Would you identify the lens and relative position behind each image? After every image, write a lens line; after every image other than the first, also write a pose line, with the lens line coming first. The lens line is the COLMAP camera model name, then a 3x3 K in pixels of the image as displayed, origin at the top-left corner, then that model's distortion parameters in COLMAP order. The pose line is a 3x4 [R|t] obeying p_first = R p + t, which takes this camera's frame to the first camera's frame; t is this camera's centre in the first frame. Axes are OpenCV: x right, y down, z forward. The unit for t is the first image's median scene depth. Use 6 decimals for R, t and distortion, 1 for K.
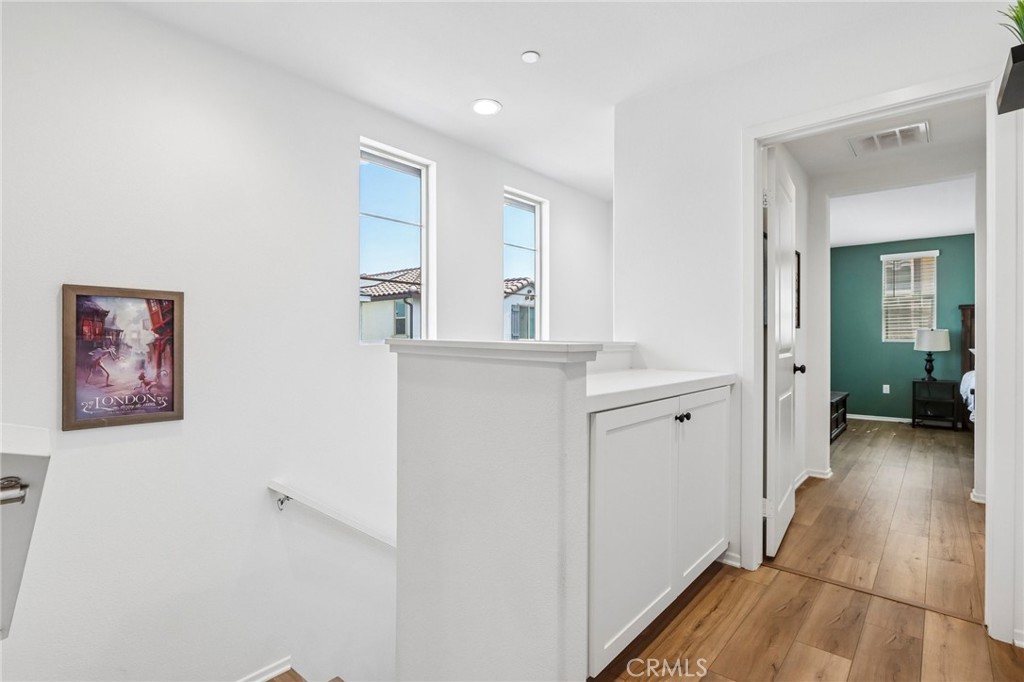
lens RADIAL K [[508.3, 0, 512.0], [0, 508.3, 341.0], [0, 0, 1]] dist [-0.005275, -0.000929]
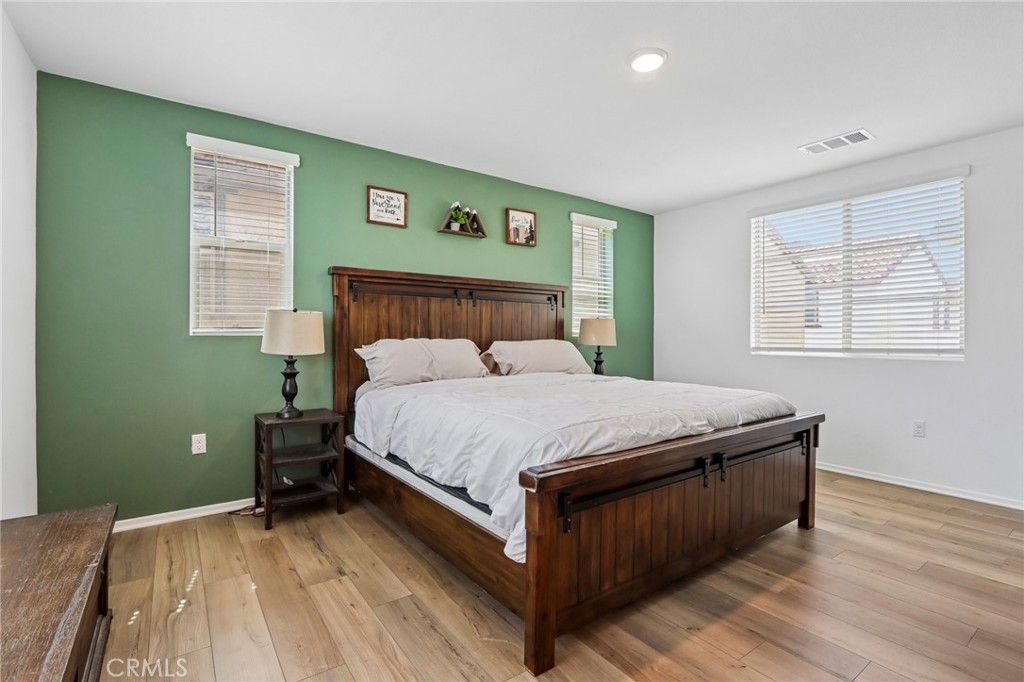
lens RADIAL K [[475.2, 0, 508.8], [0, 475.2, 338.4], [0, 0, 1]] dist [-0.015628, 0.000987]
pose [[0.247413, -0.002781, 0.968906, 0.439337], [0.000694, 0.999996, 0.002693, 0.003230], [-0.968910, 0.000006, 0.247414, 0.685294]]
